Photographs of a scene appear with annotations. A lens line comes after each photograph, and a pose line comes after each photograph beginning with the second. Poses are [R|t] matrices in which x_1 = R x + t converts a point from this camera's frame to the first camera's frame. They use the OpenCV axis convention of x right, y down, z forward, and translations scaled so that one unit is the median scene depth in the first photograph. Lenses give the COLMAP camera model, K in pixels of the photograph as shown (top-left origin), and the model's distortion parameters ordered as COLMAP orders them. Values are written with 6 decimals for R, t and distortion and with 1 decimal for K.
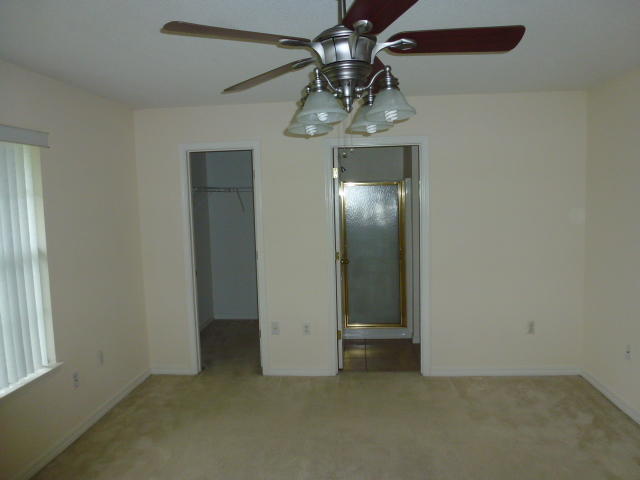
lens RADIAL K [[467.1, 0, 320.0], [0, 467.1, 240.0], [0, 0, 1]] dist [-0.051675, 0.001274]
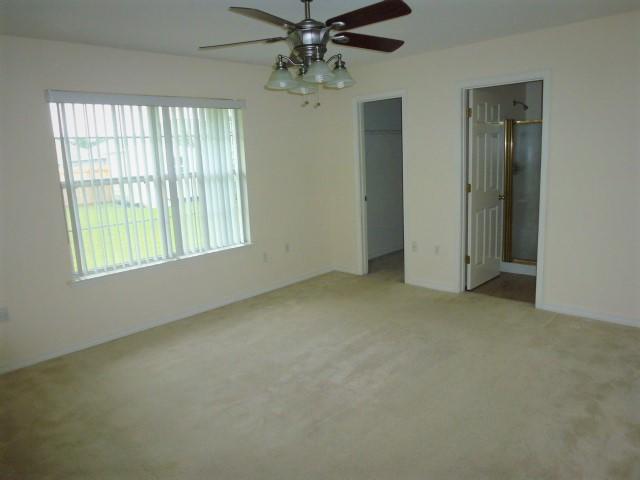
lens RADIAL K [[467.1, 0, 320.0], [0, 467.1, 240.0], [0, 0, 1]] dist [-0.051675, 0.001274]
pose [[0.771995, 0.107851, -0.626412, 0.491988], [-0.035943, 0.991330, 0.126383, 0.029239], [0.634612, -0.075052, 0.769178, -0.091677]]
